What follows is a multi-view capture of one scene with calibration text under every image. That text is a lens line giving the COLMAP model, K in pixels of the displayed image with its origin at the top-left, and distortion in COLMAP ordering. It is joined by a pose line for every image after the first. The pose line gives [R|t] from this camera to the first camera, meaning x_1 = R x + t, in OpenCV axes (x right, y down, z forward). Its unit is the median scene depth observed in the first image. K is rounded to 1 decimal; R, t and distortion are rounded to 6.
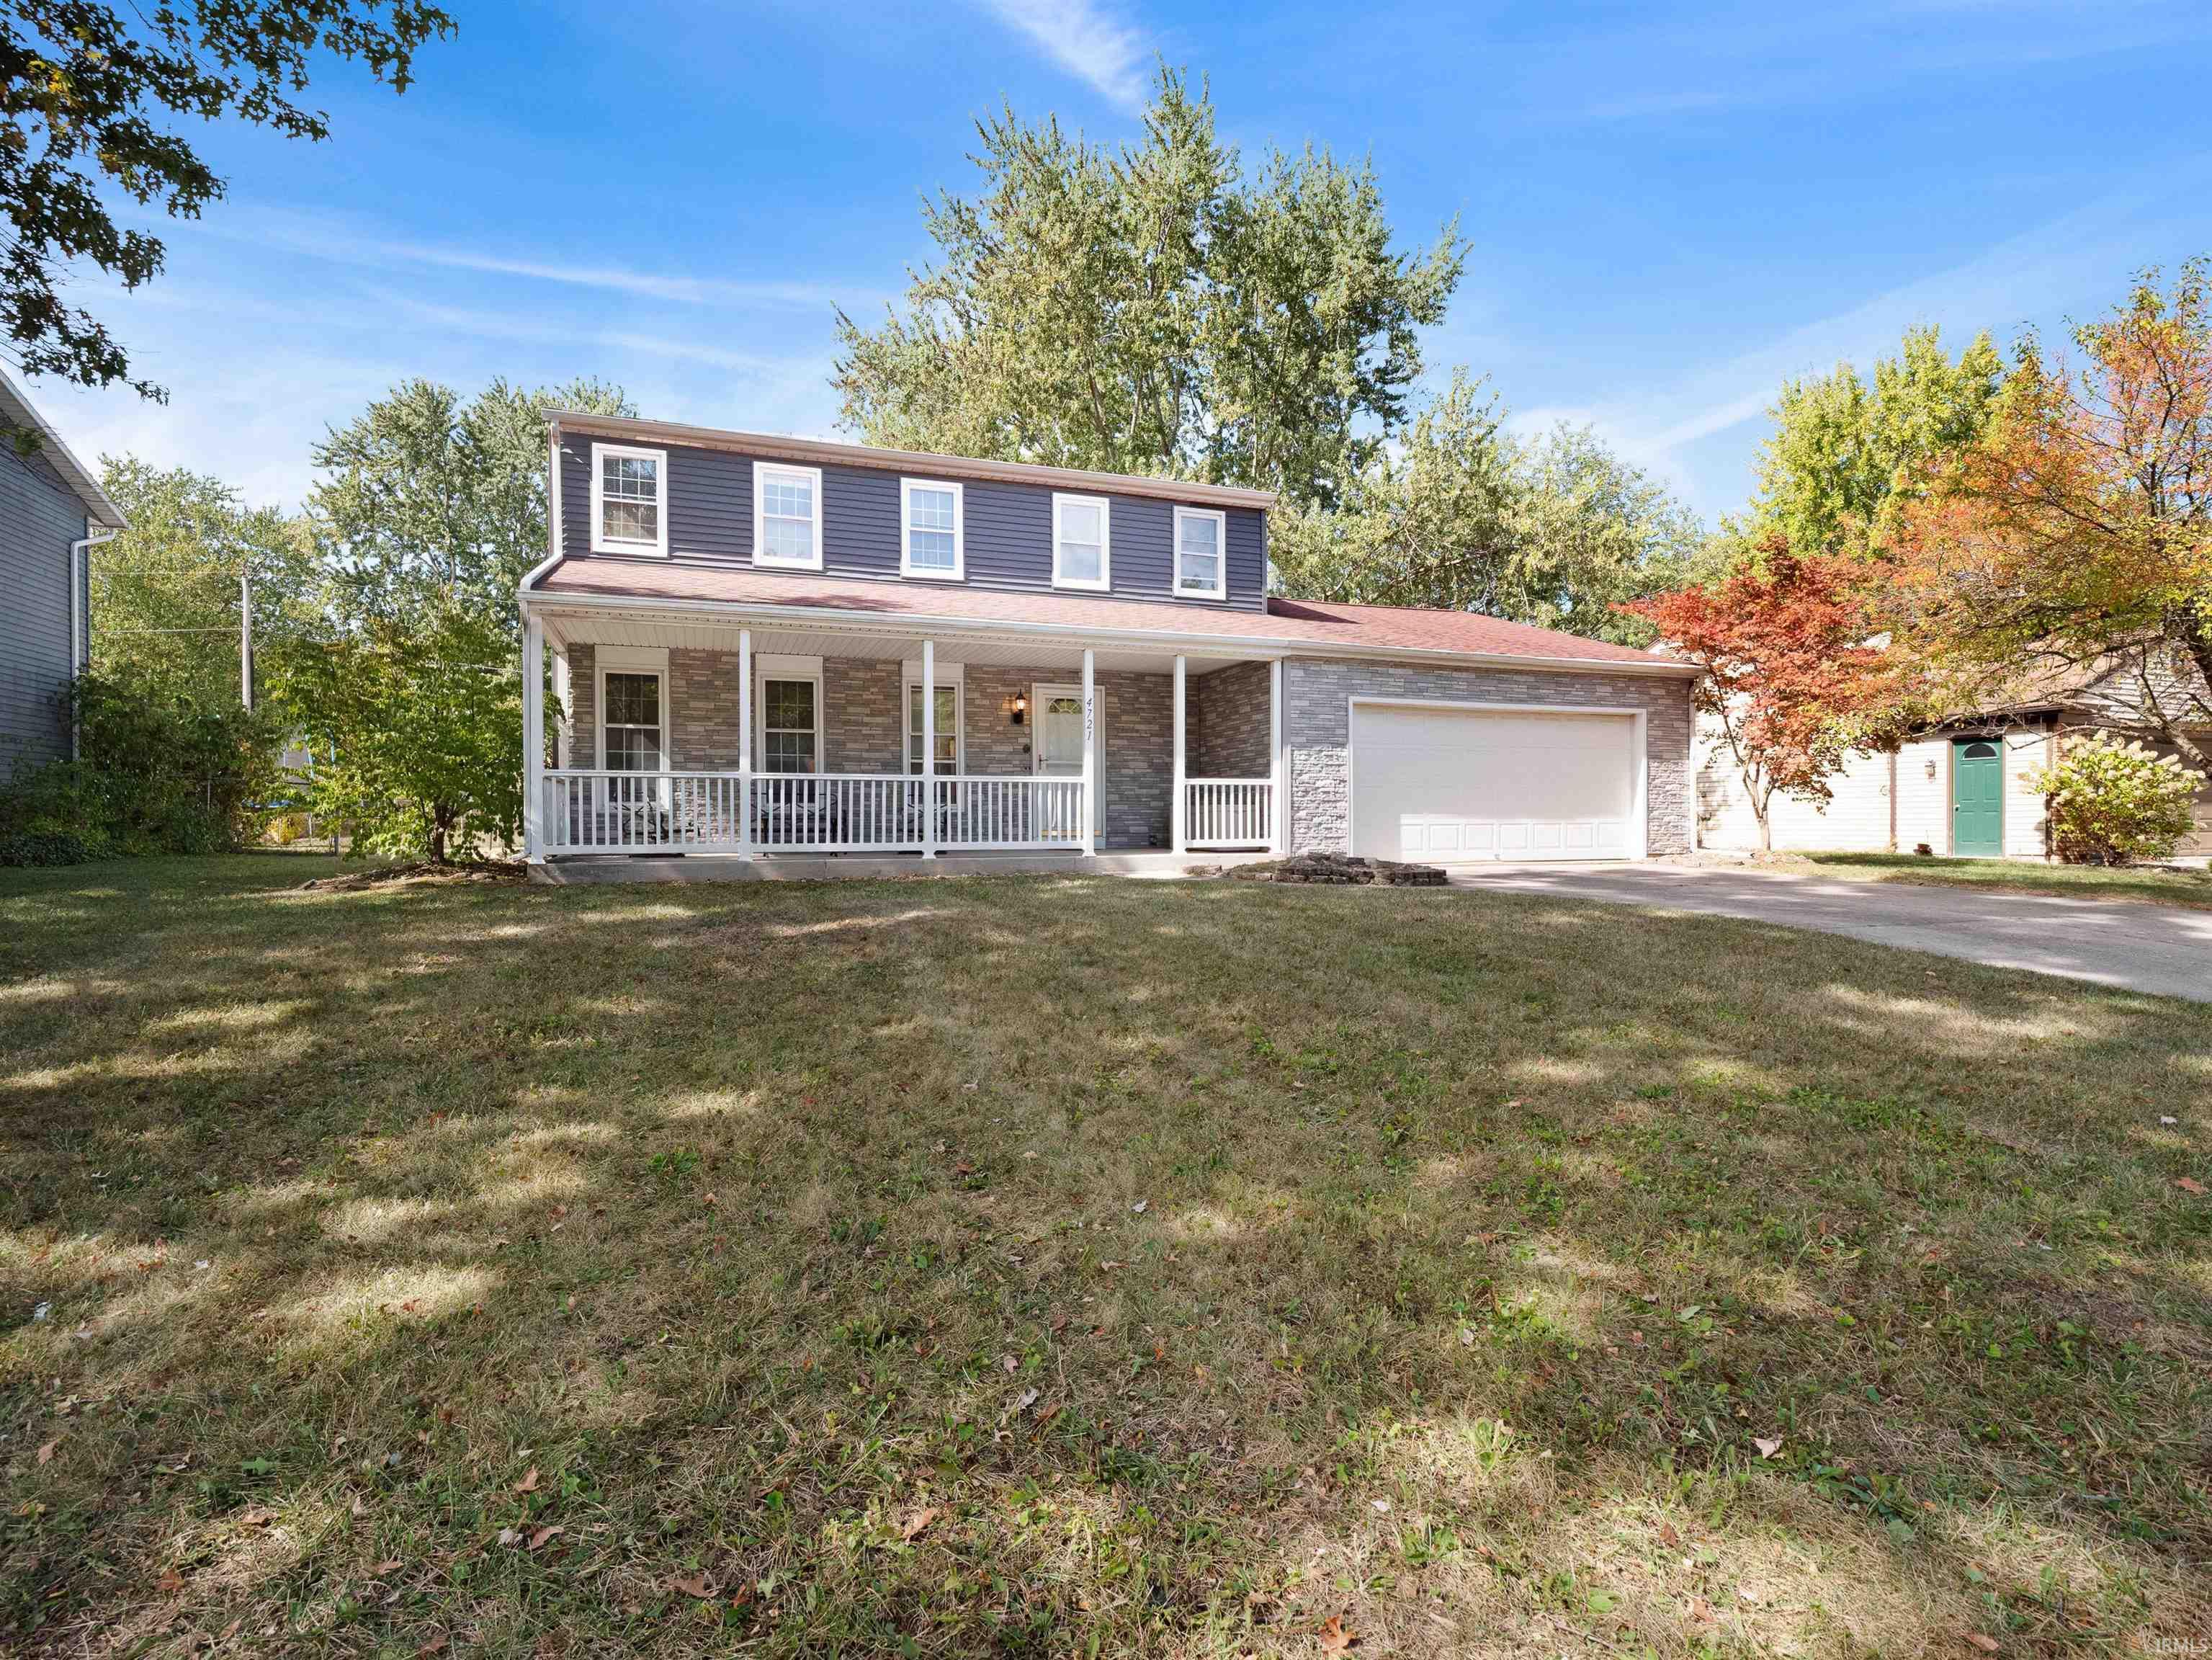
lens RADIAL K [[1088.5, 0, 1115.5], [0, 1088.5, 834.0], [0, 0, 1]] dist [-0.014076, -0.002001]
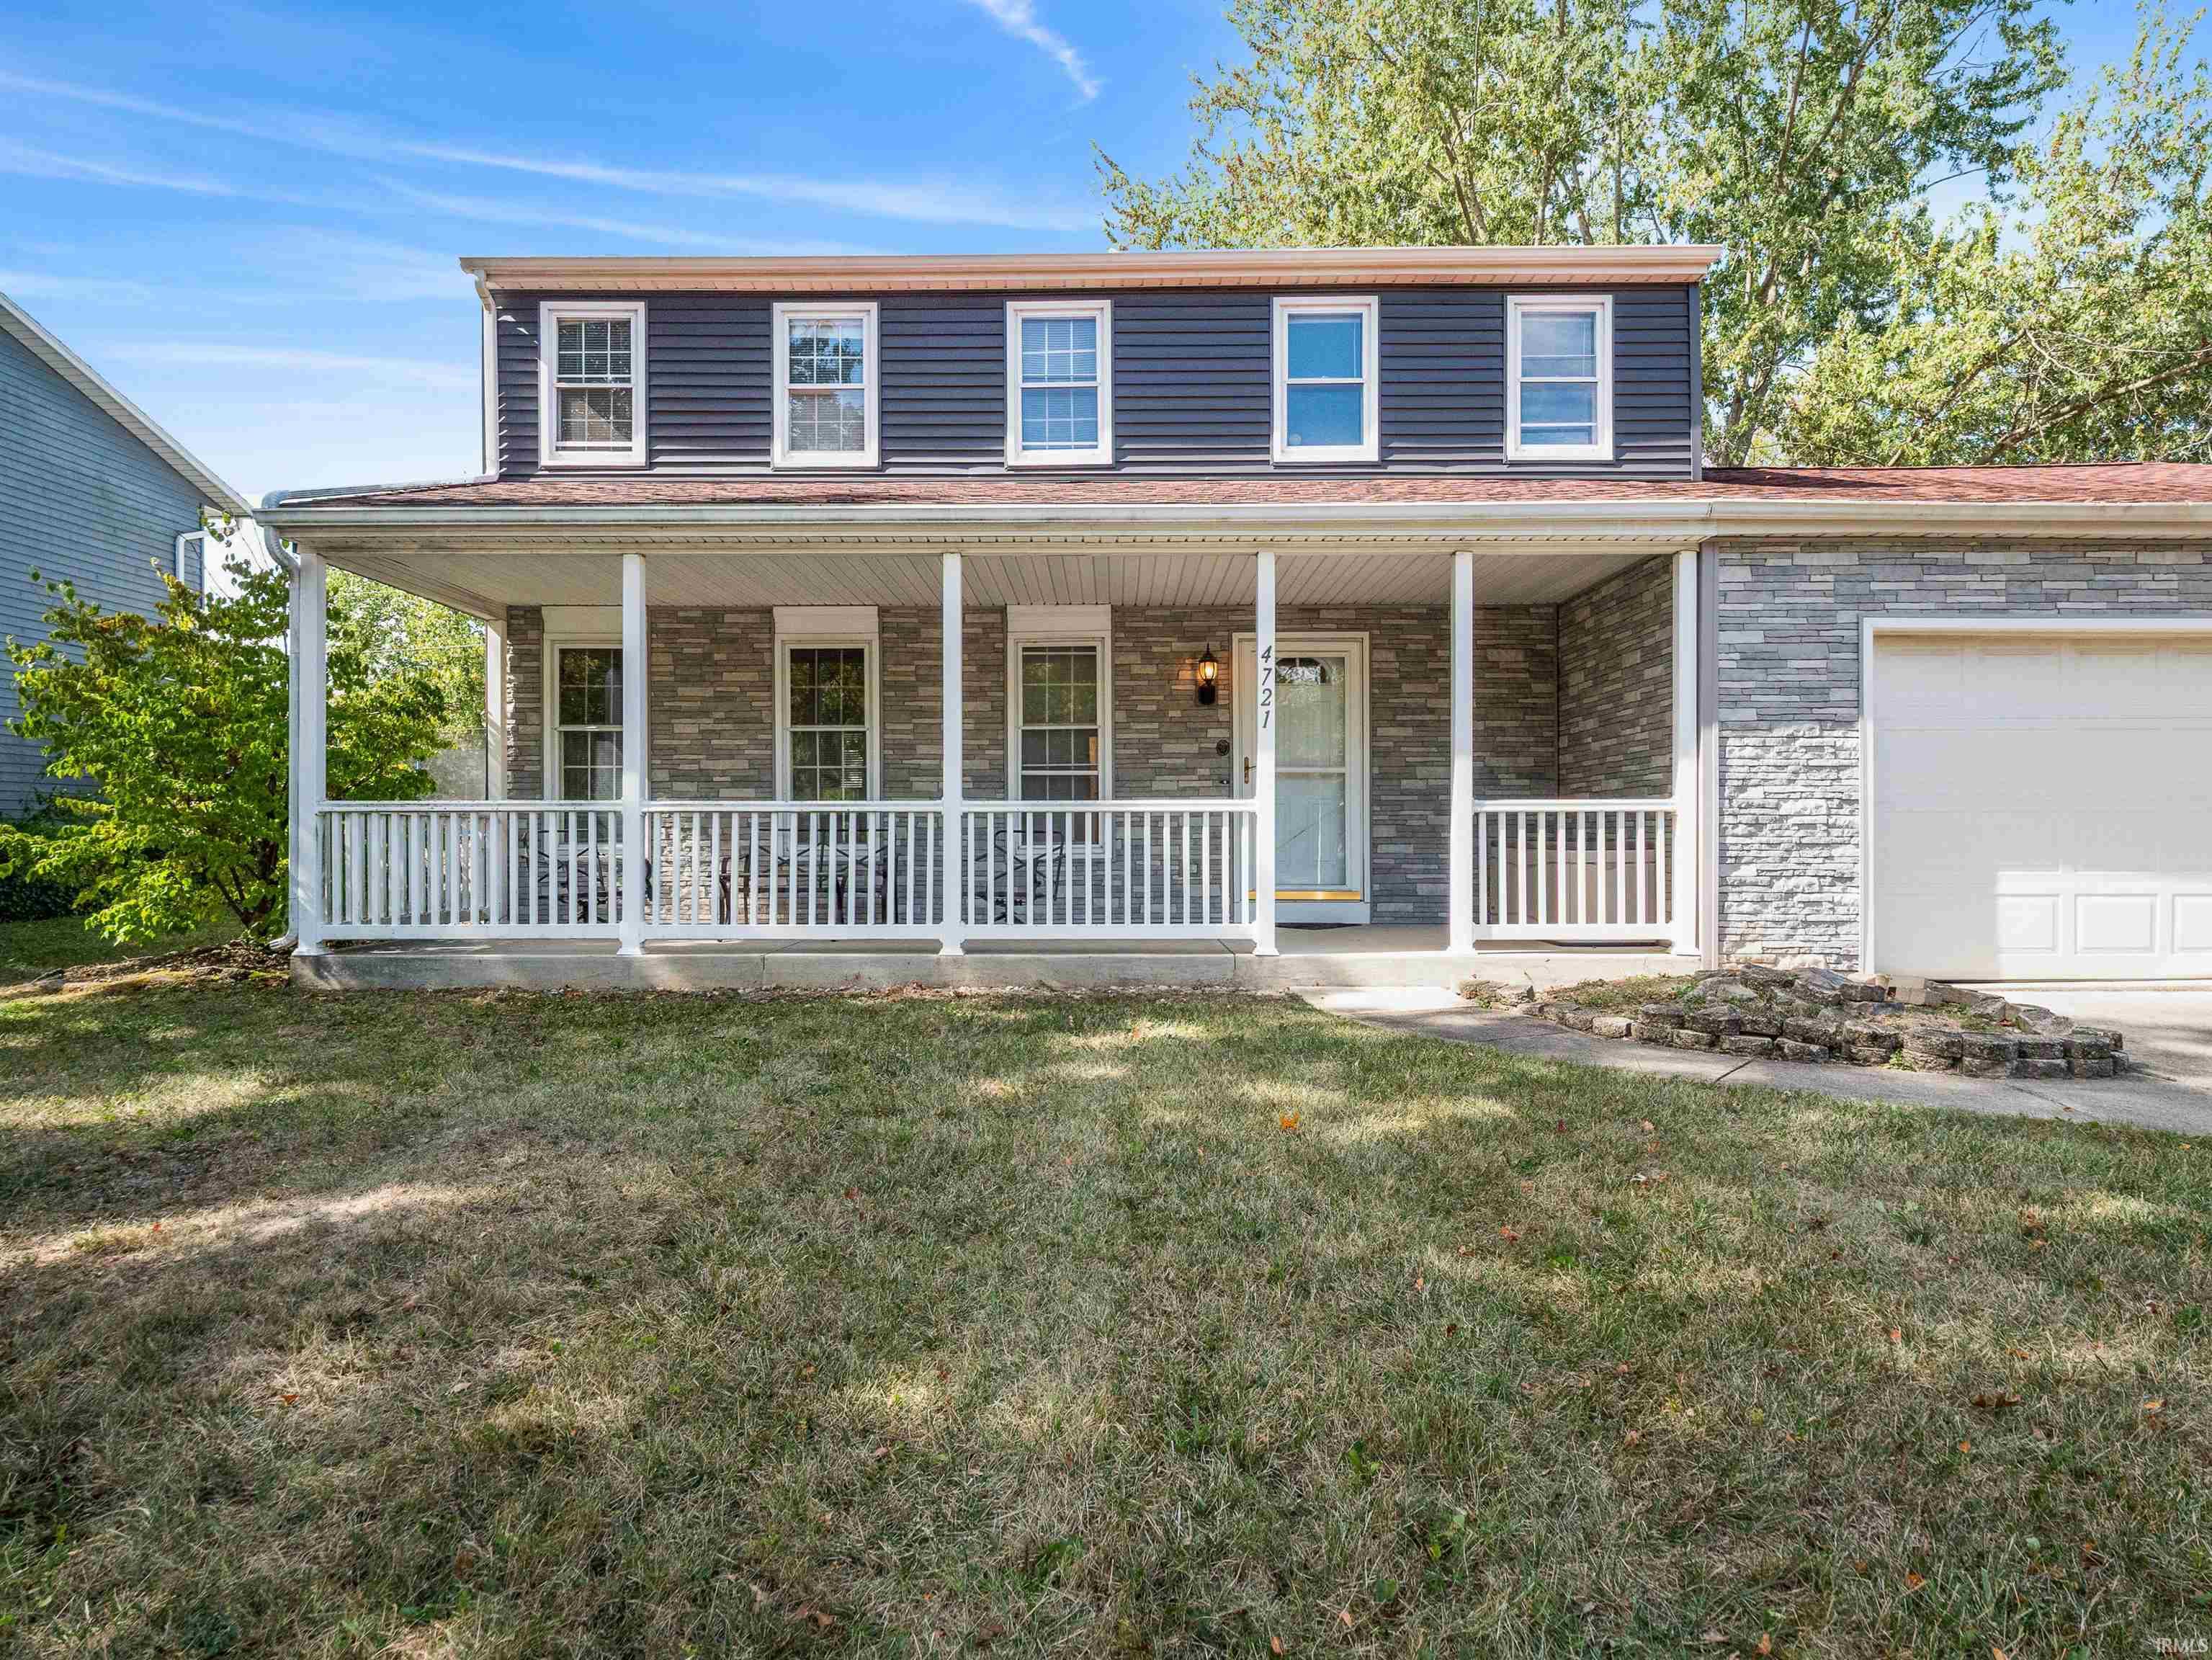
lens RADIAL K [[1280.8, 0, 1094.3], [0, 1280.8, 834.7], [0, 0, 1]] dist [0.003298, -0.001225]
pose [[0.929130, 0.000613, -0.369754, 0.112312], [-0.005020, 0.999927, -0.010956, -0.026669], [0.369720, 0.012035, 0.929065, 0.372029]]
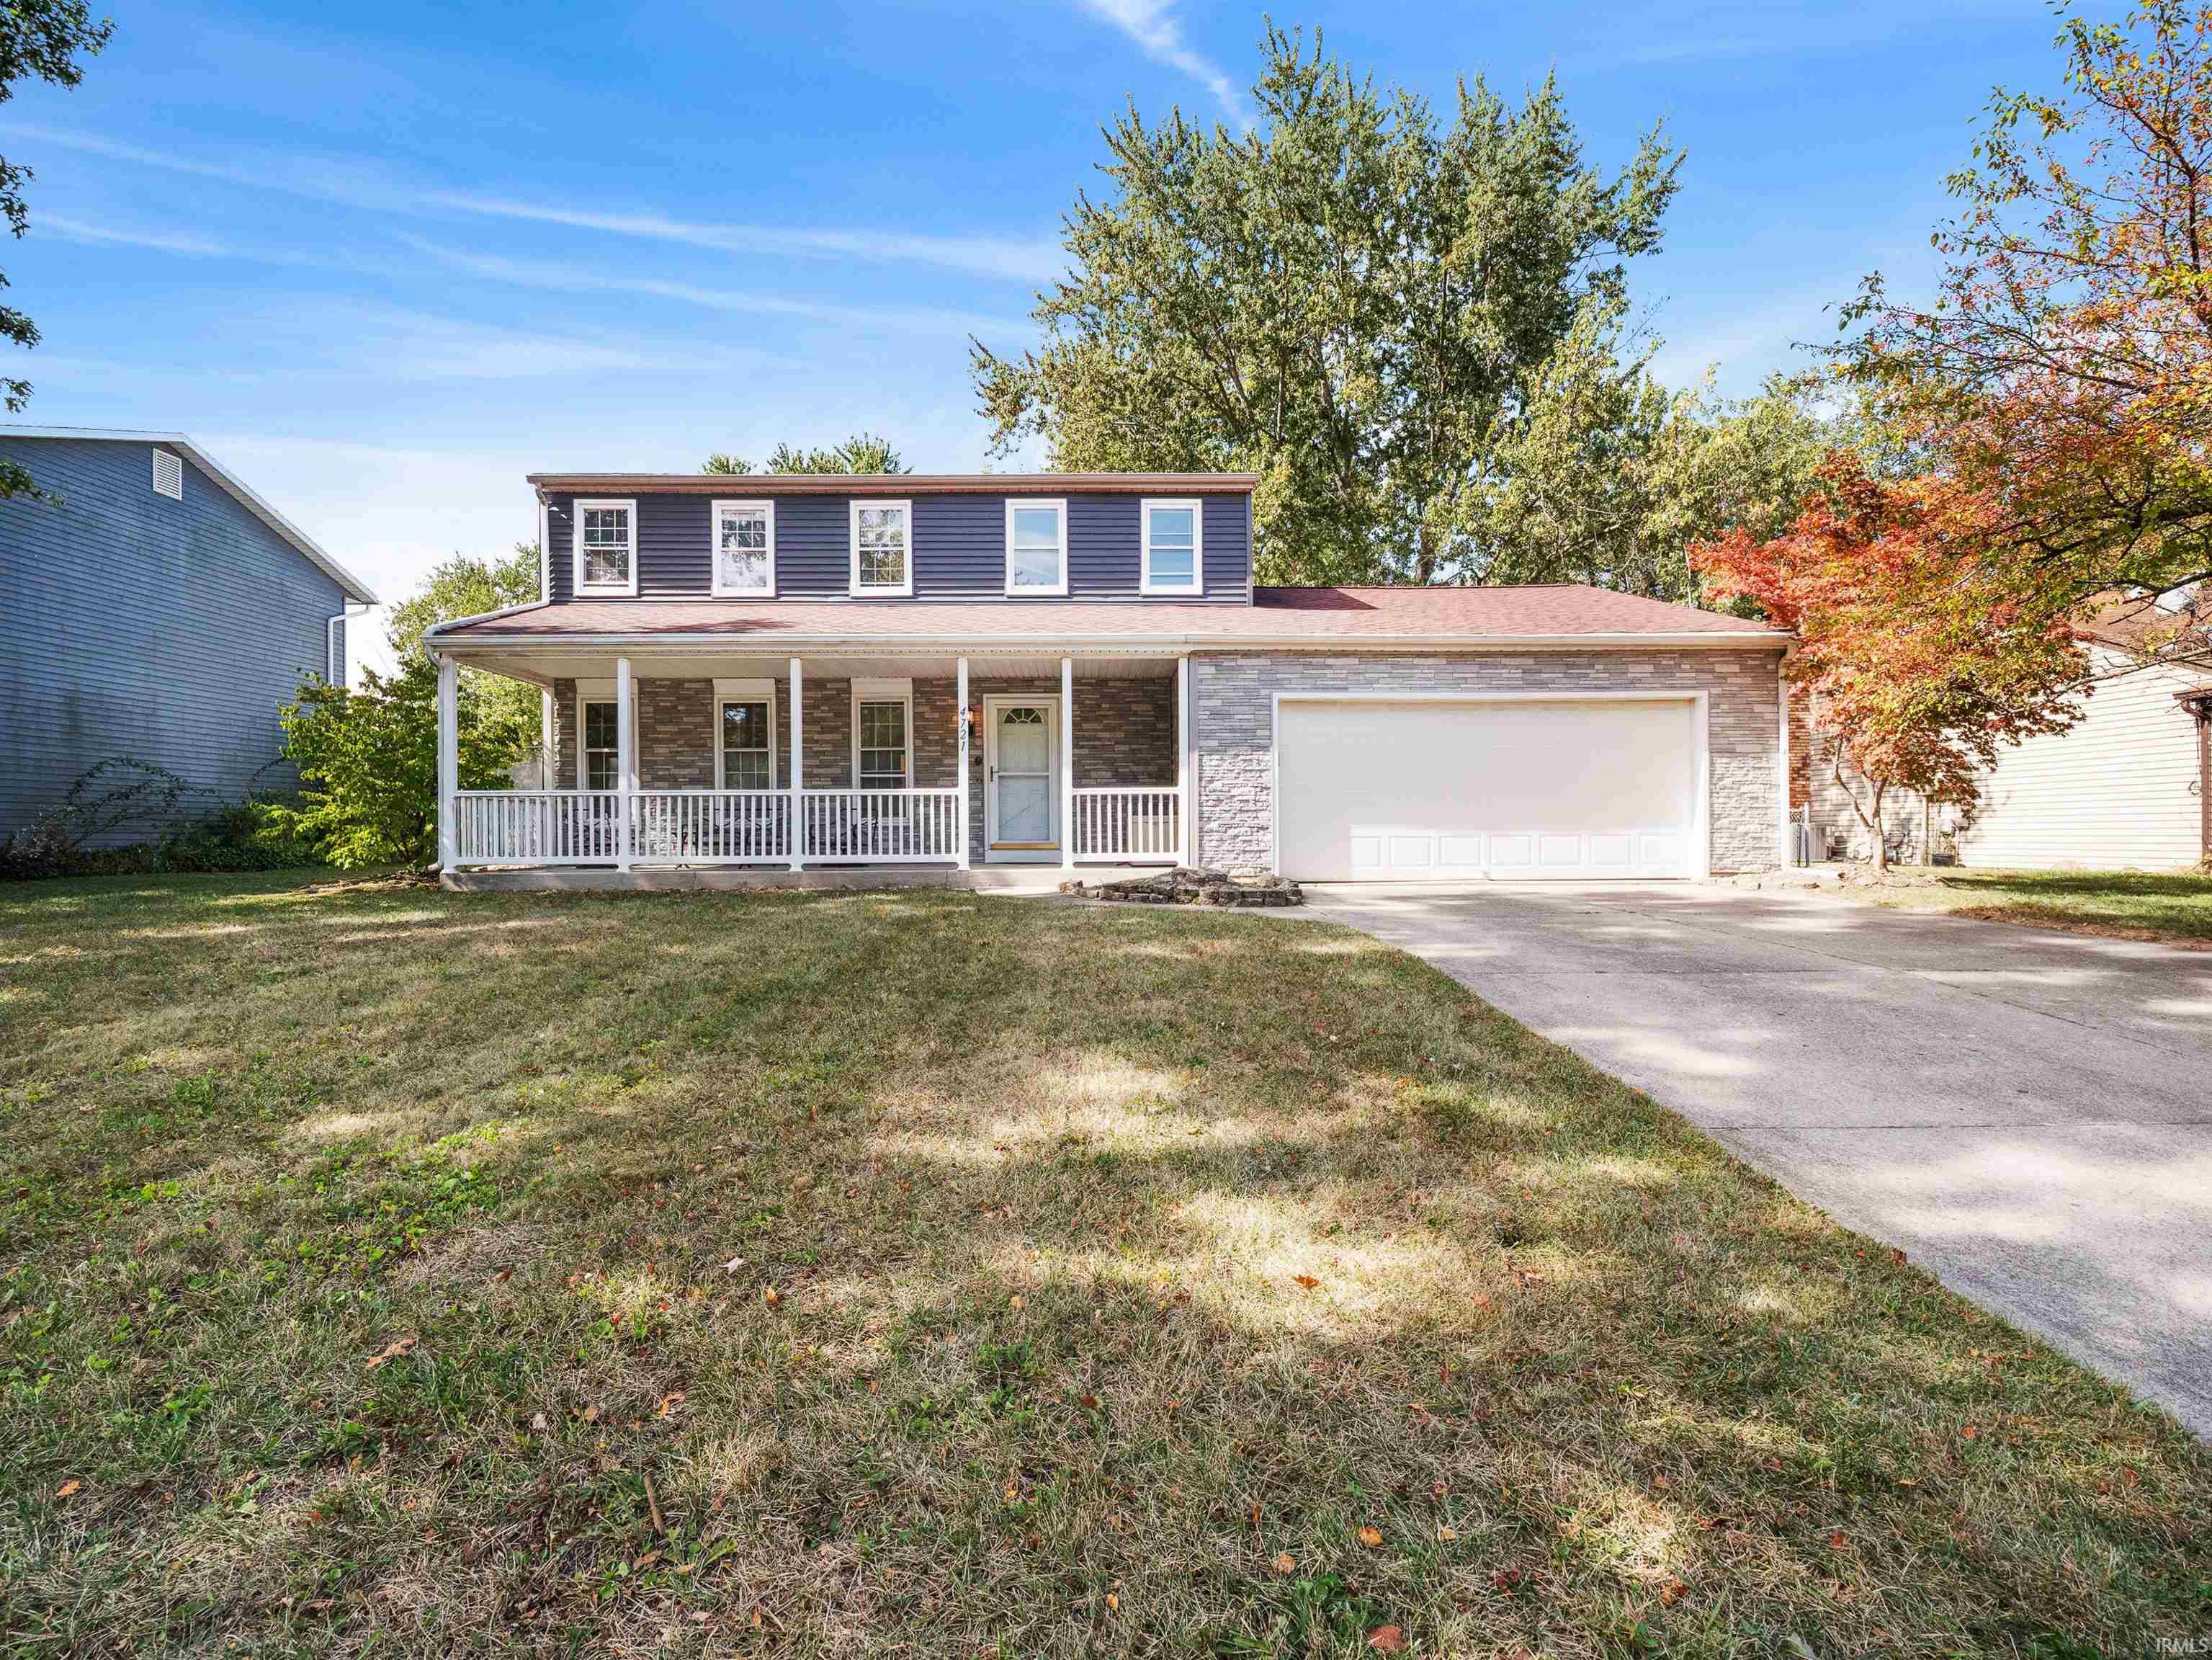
lens RADIAL K [[1088.5, 0, 1099.8], [0, 1088.5, 842.4], [0, 0, 1]] dist [-0.014076, -0.002001]
pose [[0.942794, -0.001192, -0.333374, 0.376778], [-0.000189, 0.999992, -0.004110, -0.000452], [0.333376, 0.003938, 0.942786, 0.113691]]
